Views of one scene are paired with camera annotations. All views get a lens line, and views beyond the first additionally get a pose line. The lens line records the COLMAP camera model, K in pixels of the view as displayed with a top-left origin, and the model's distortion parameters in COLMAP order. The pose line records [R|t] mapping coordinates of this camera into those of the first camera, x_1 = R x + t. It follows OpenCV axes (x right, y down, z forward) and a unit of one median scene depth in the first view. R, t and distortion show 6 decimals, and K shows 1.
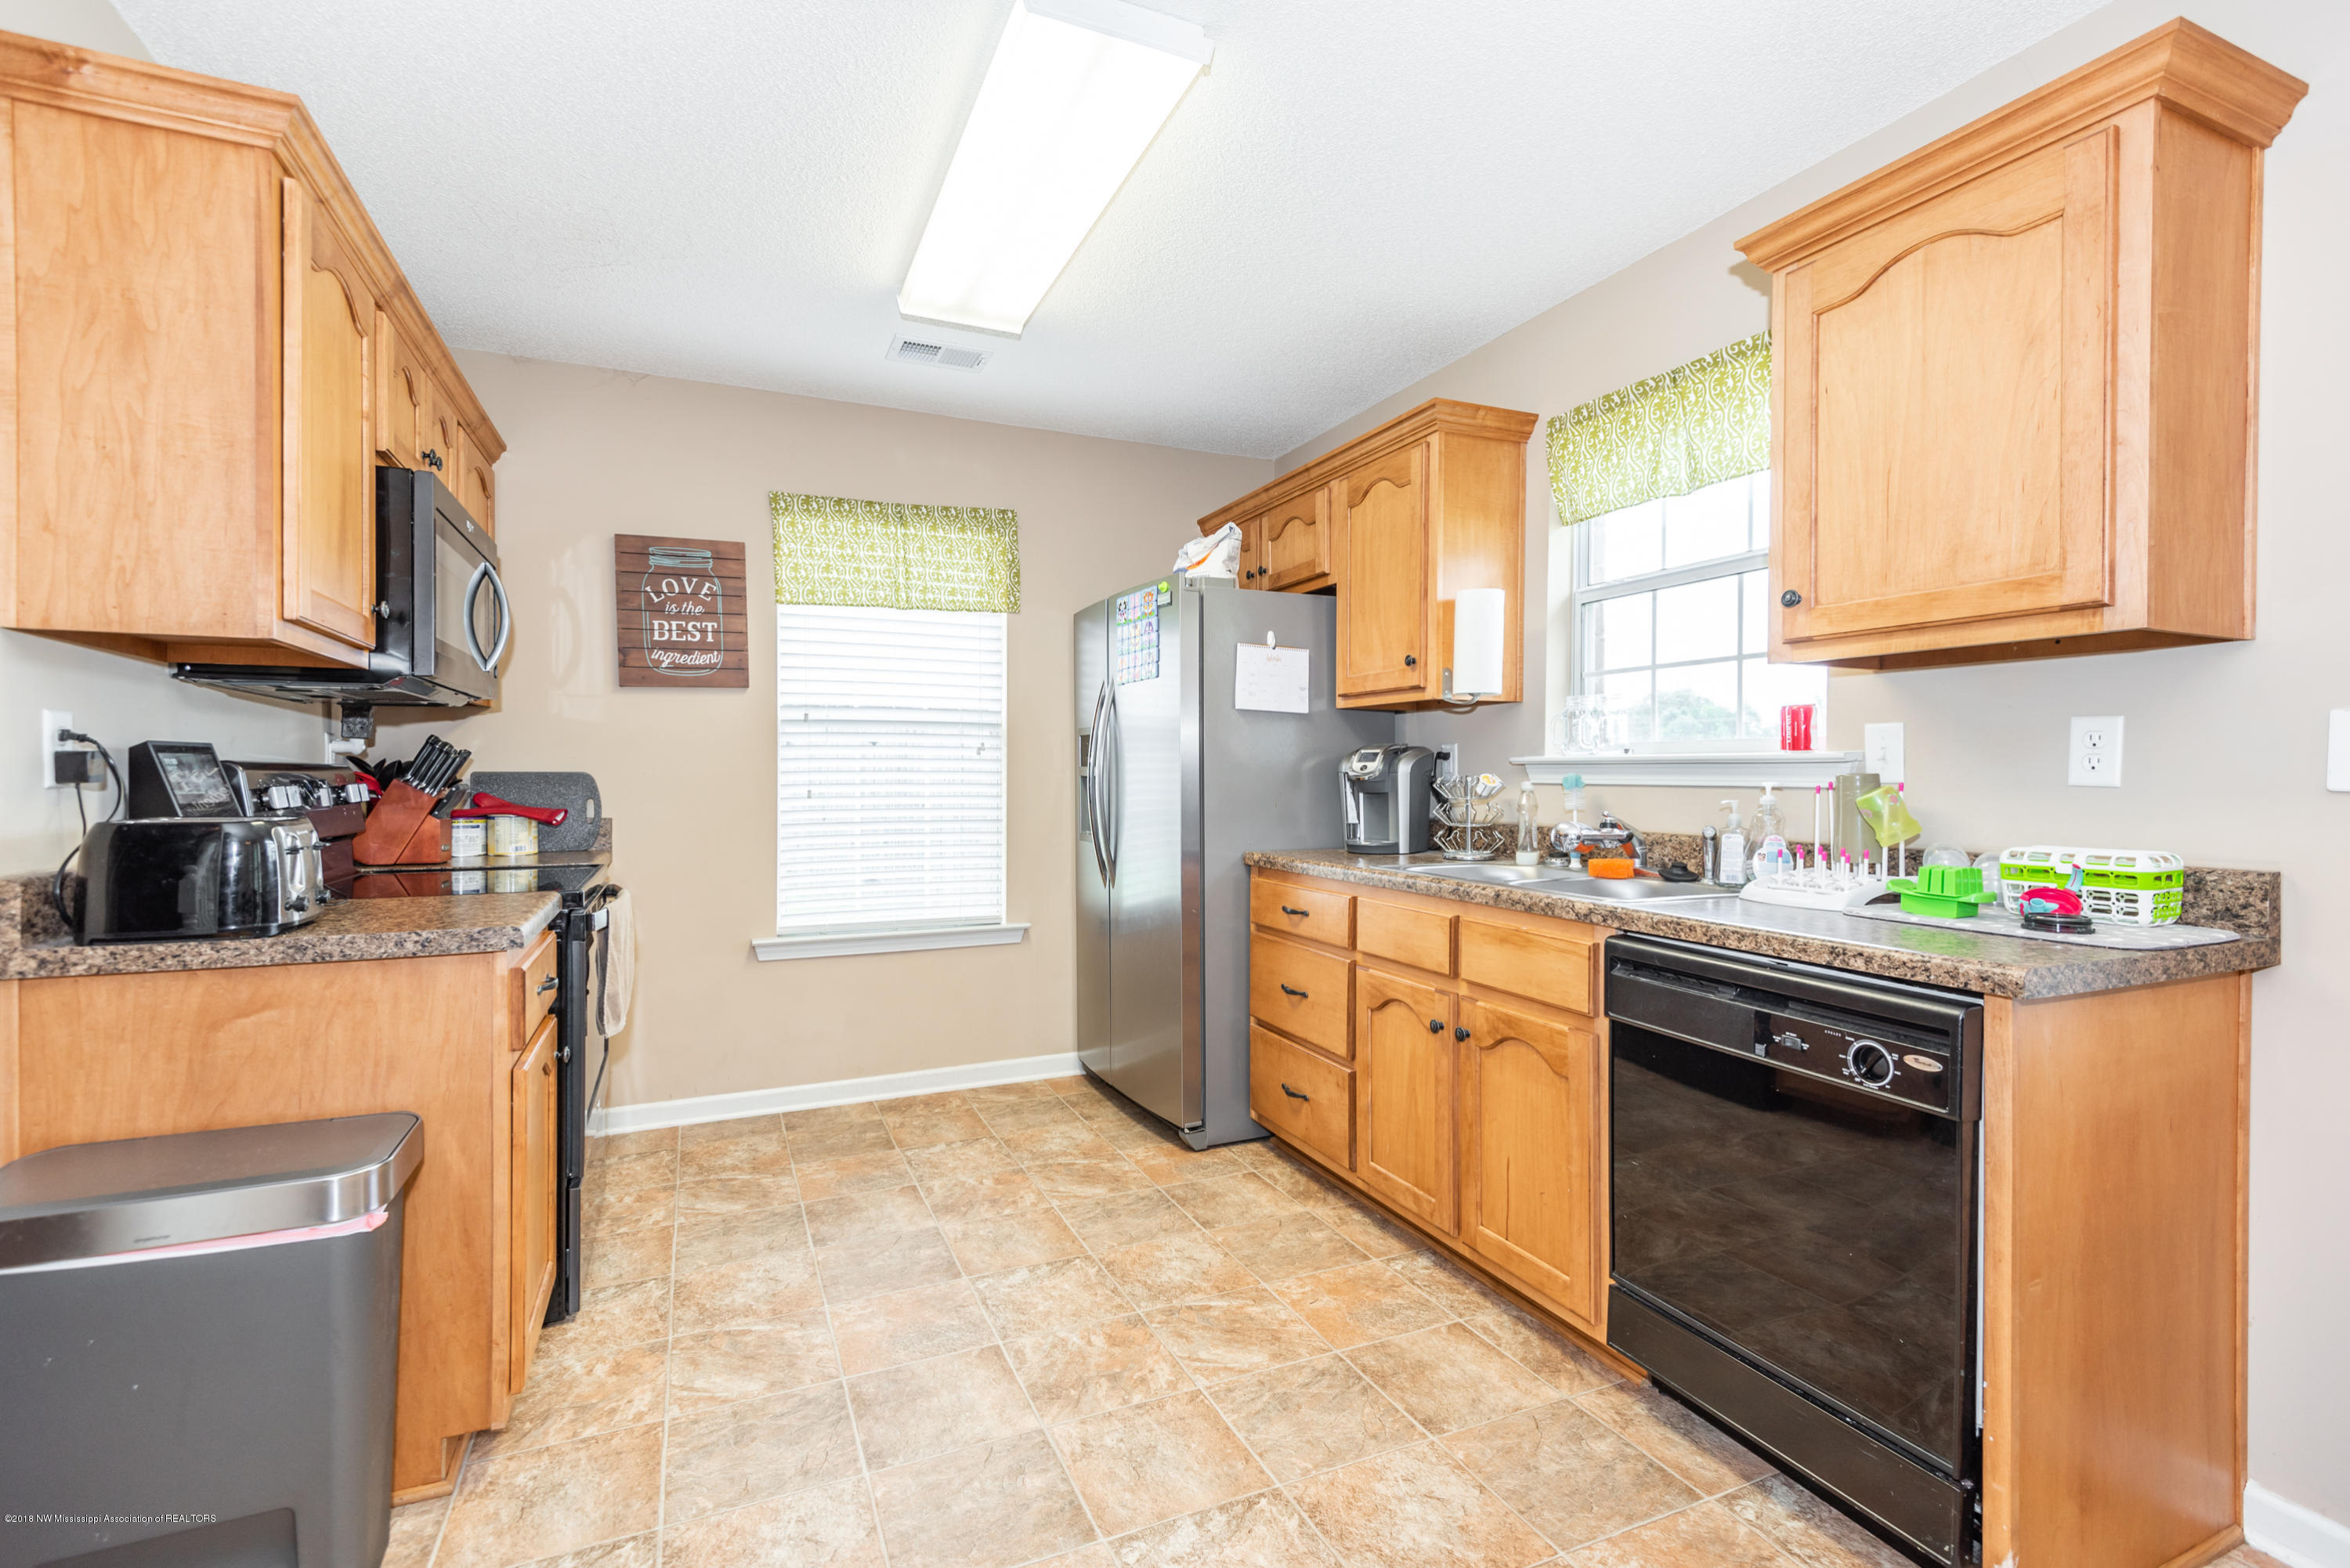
lens RADIAL K [[1073.9, 0, 1165.2], [0, 1073.9, 776.1], [0, 0, 1]] dist [0.036161, -0.021424]
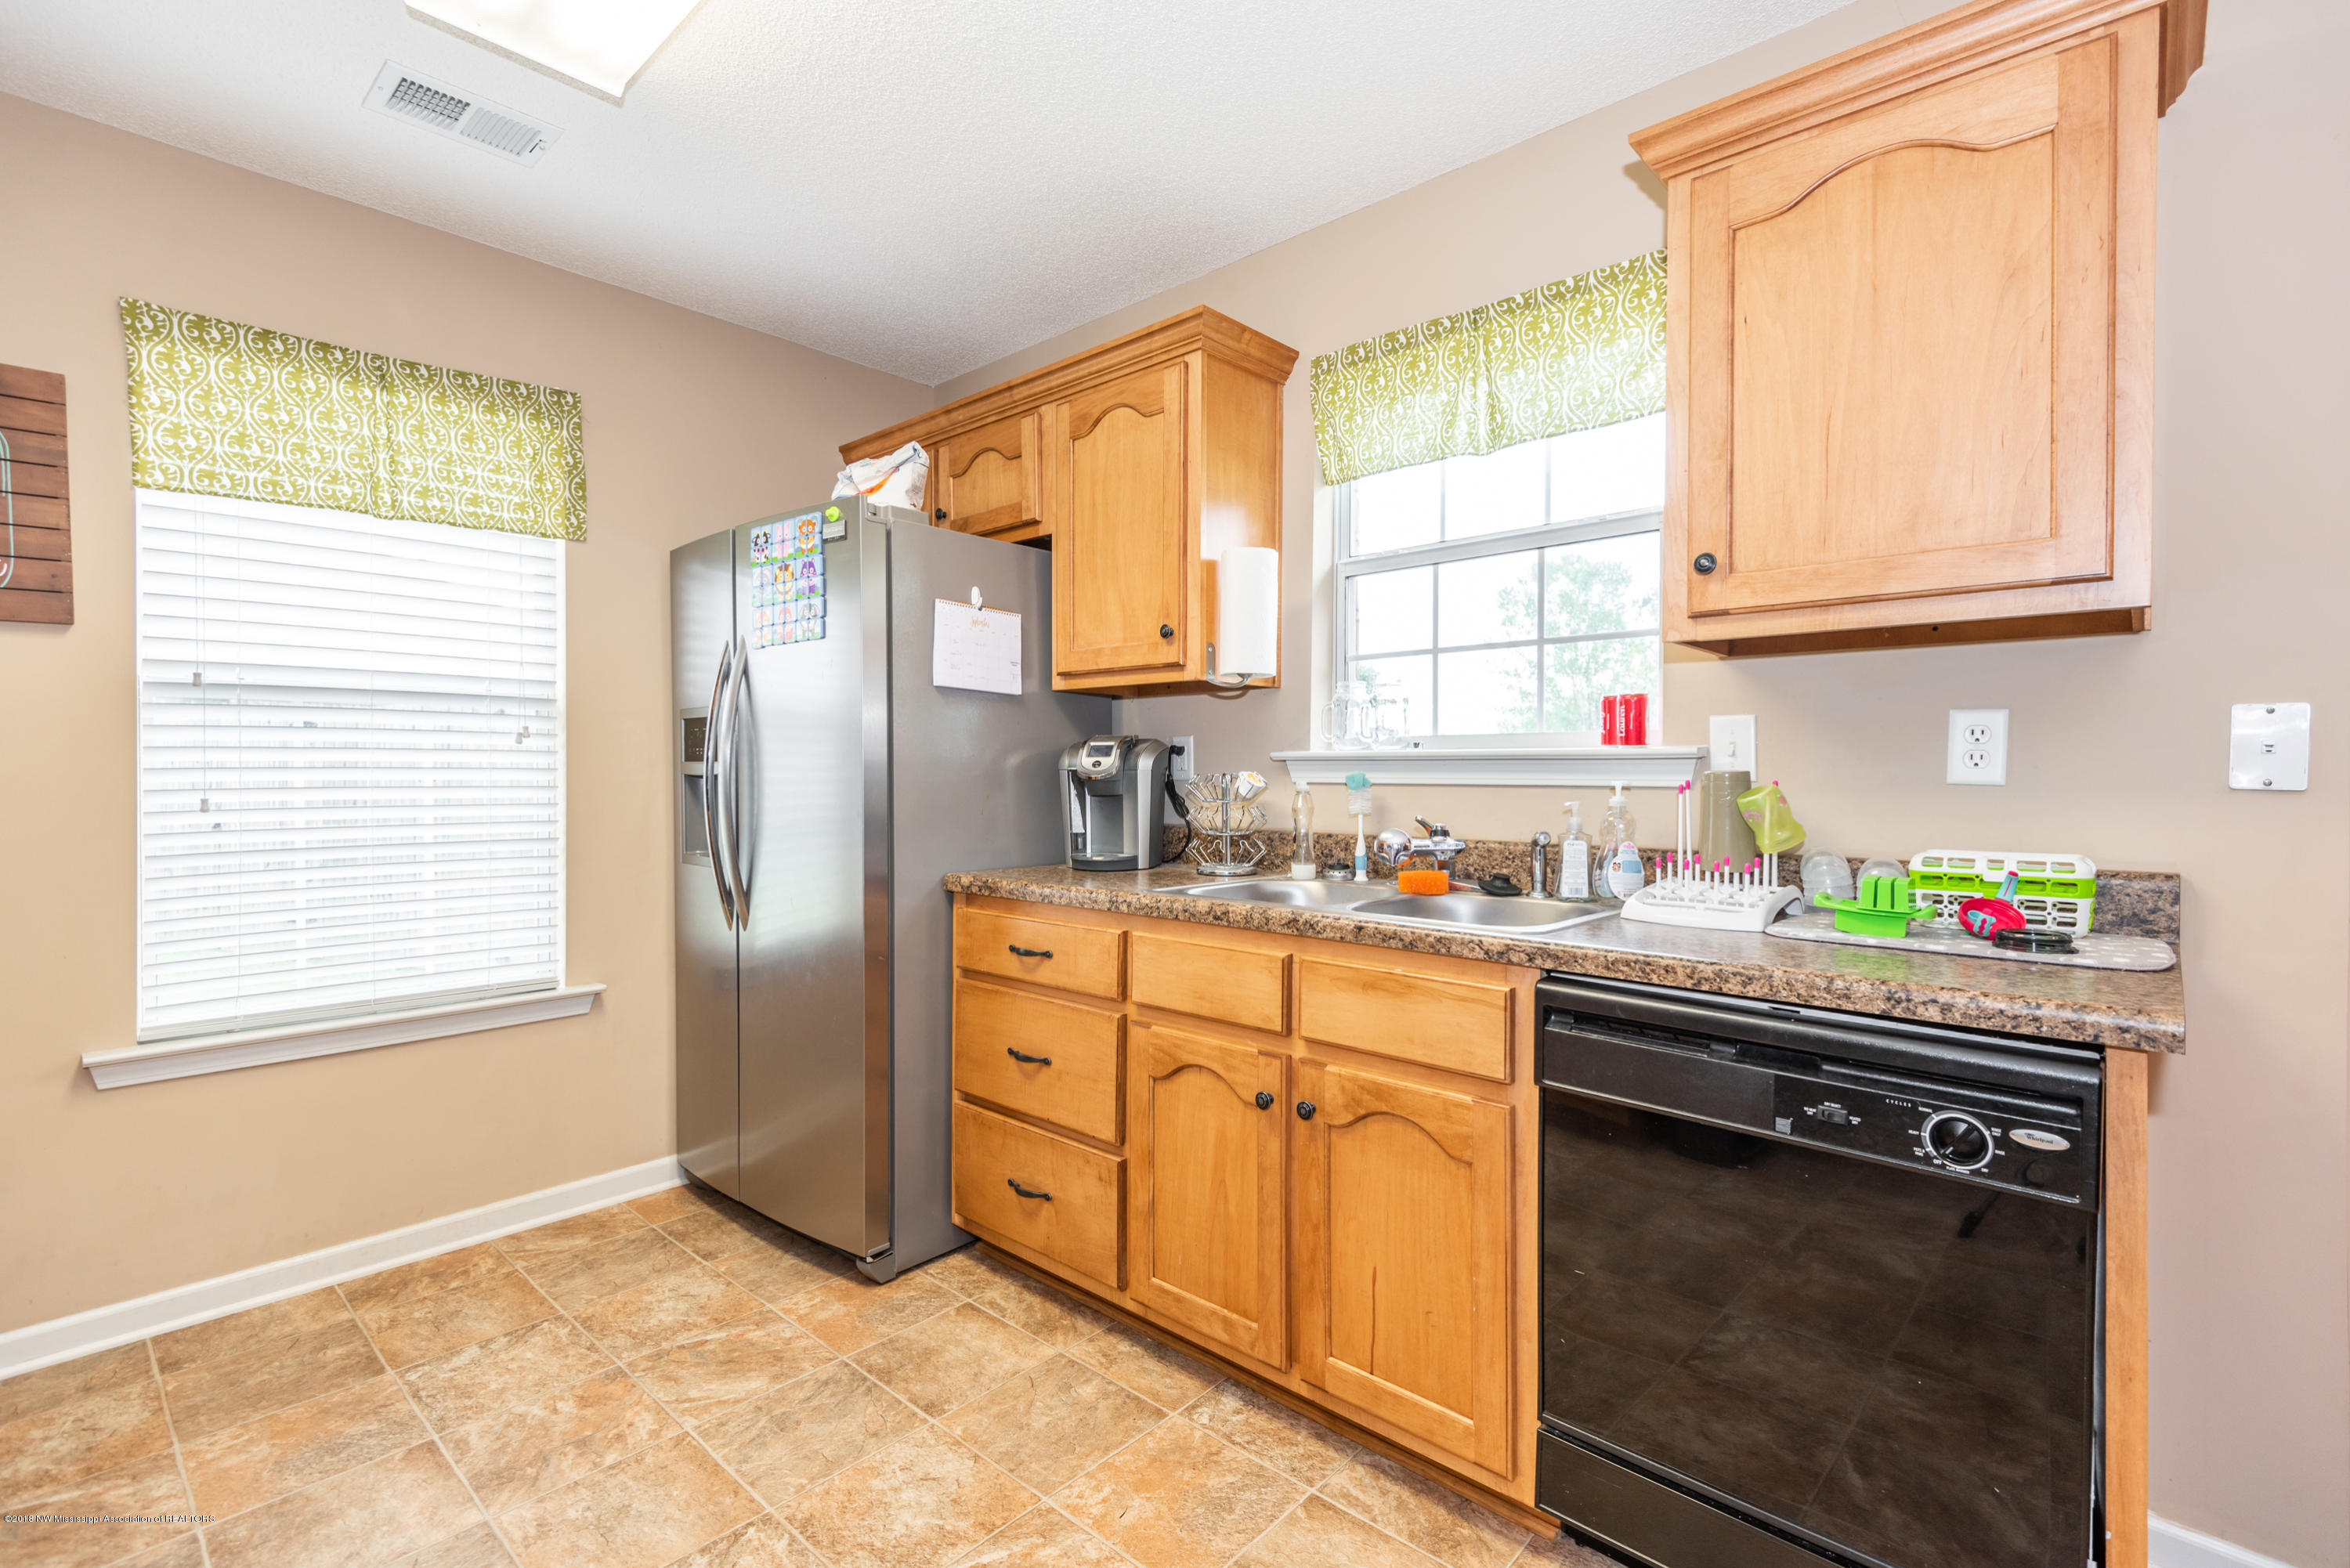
lens RADIAL K [[1073.9, 0, 1165.2], [0, 1073.9, 776.1], [0, 0, 1]] dist [0.036161, -0.021424]
pose [[0.915603, -0.002481, 0.402075, -0.097464], [0.001634, 0.999996, 0.002450, -0.000765], [-0.402079, -0.001586, 0.915603, 0.263013]]
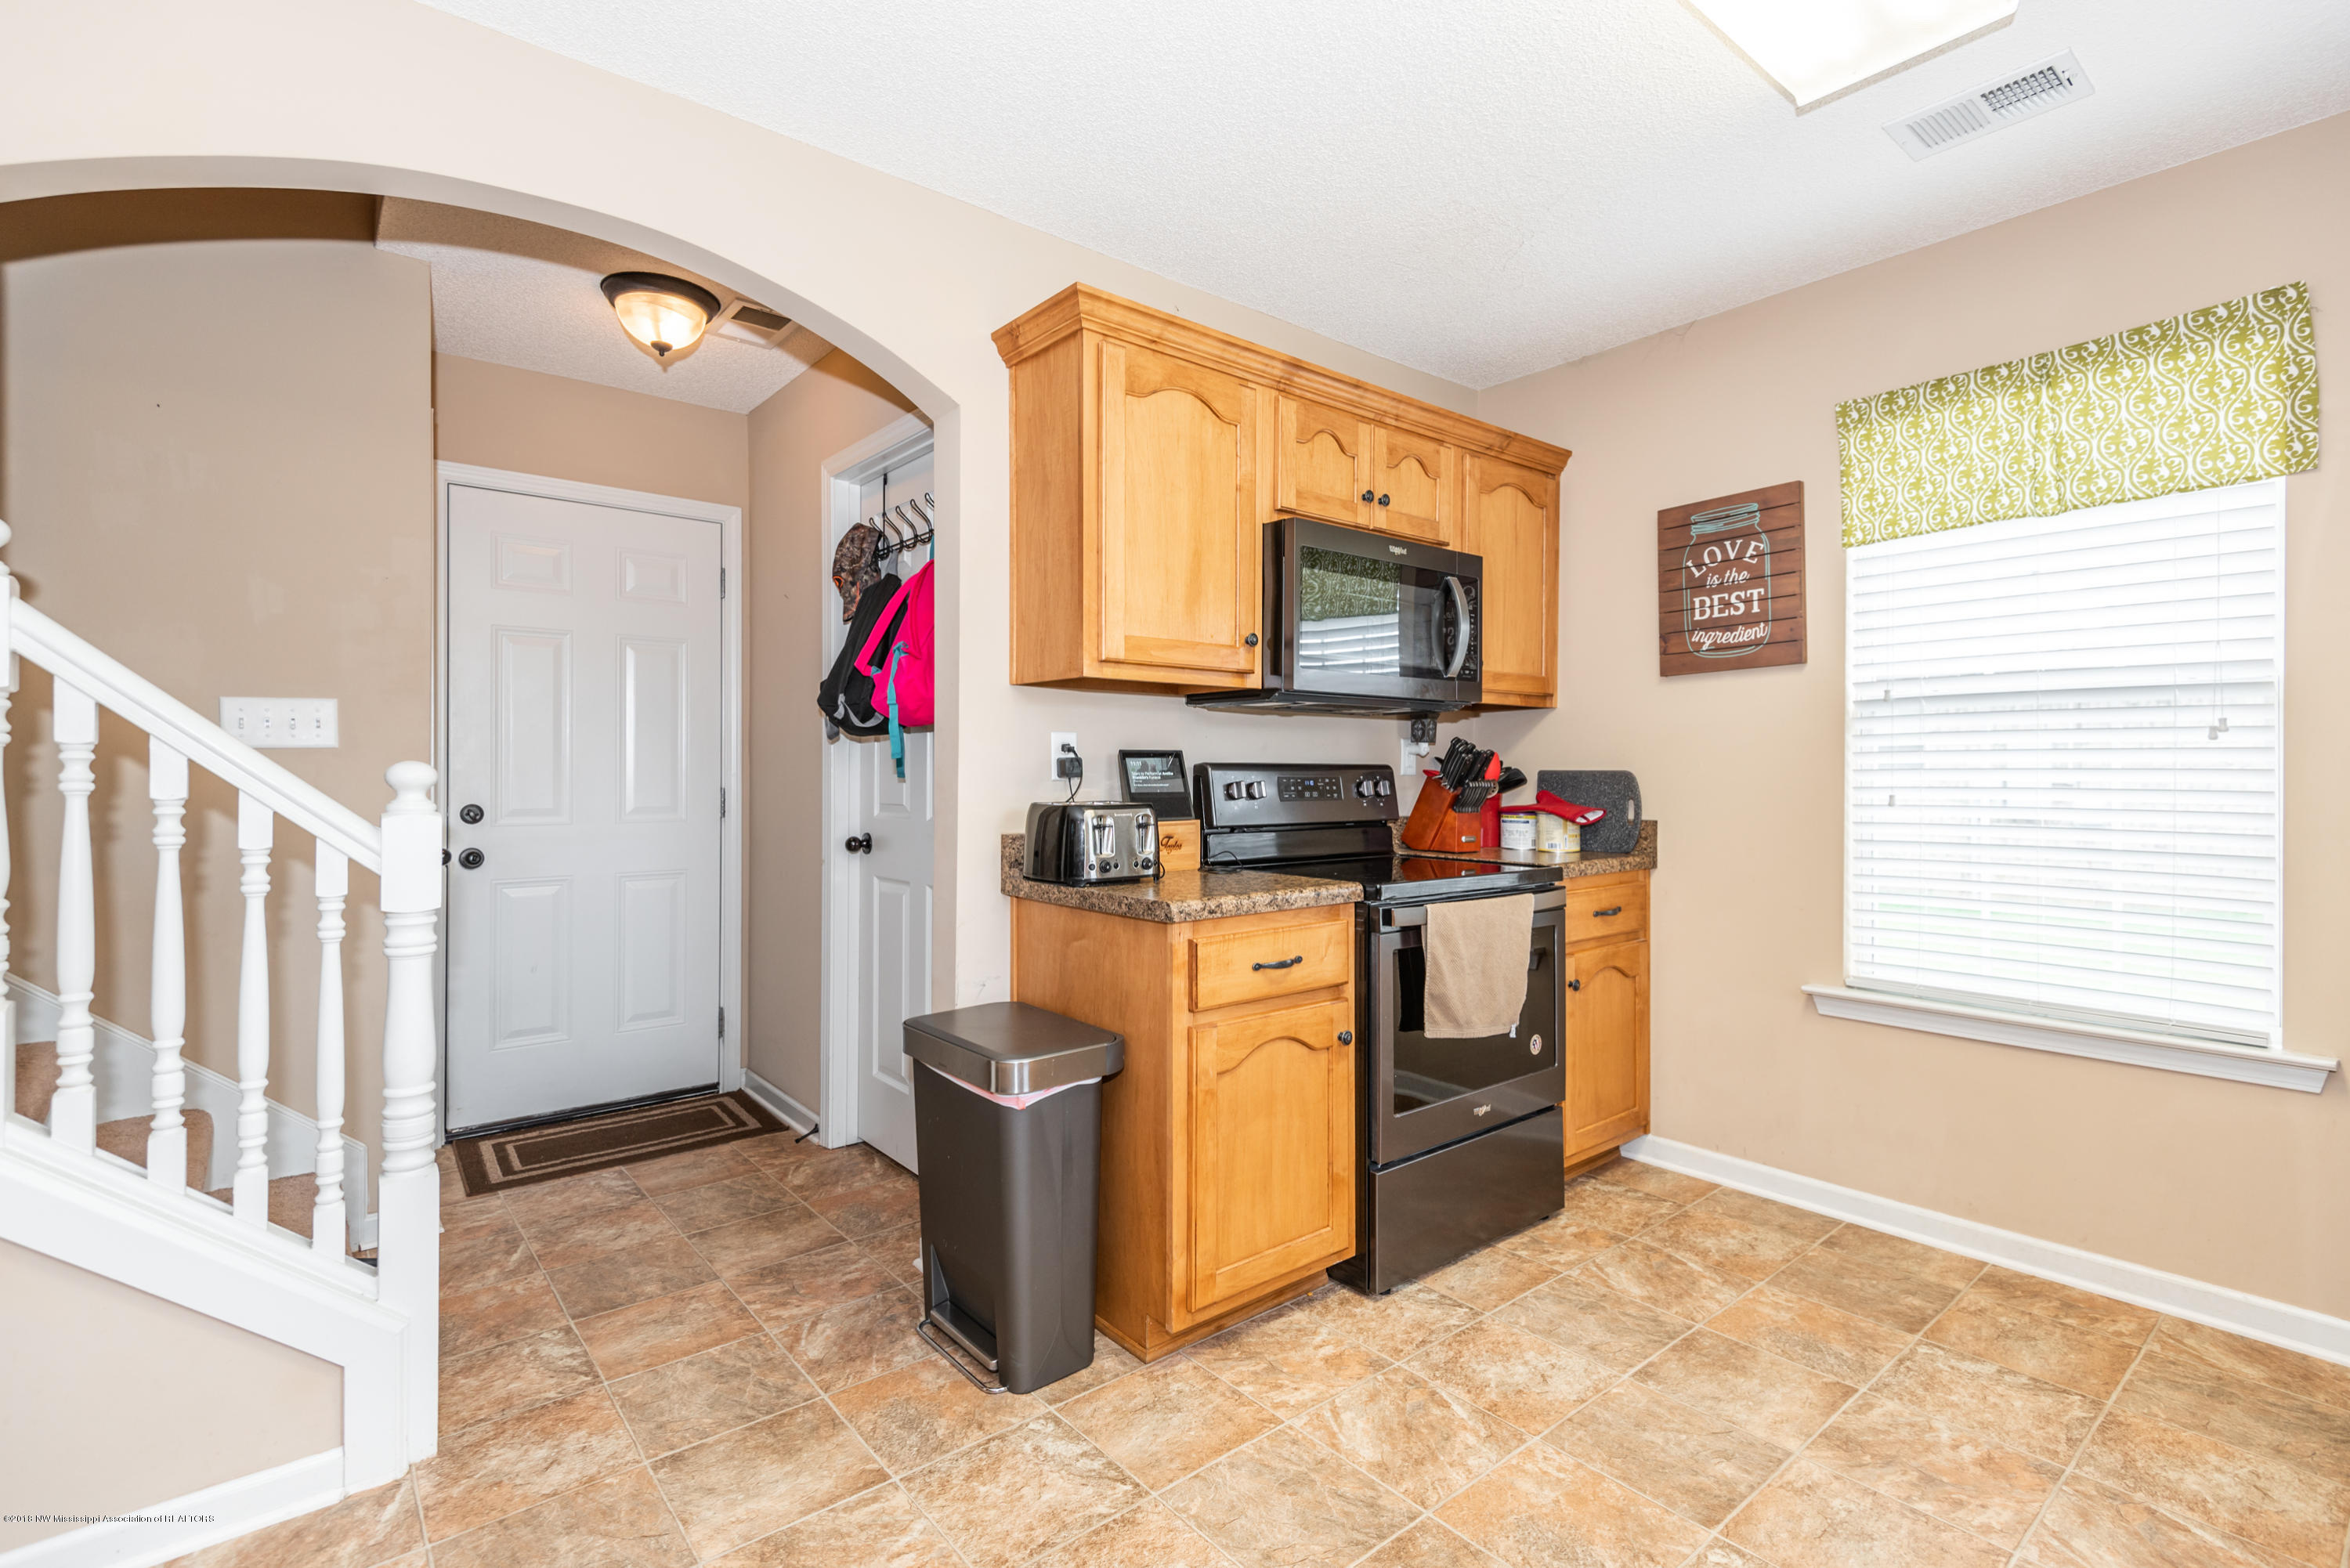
lens RADIAL K [[1086.6, 0, 1178.9], [0, 1086.6, 766.8], [0, 0, 1]] dist [0.029540, -0.012962]
pose [[0.269064, -0.002608, -0.963119, 0.310510], [-0.003949, 0.999985, -0.003811, -0.001846], [0.963114, 0.004829, 0.269050, 0.409614]]
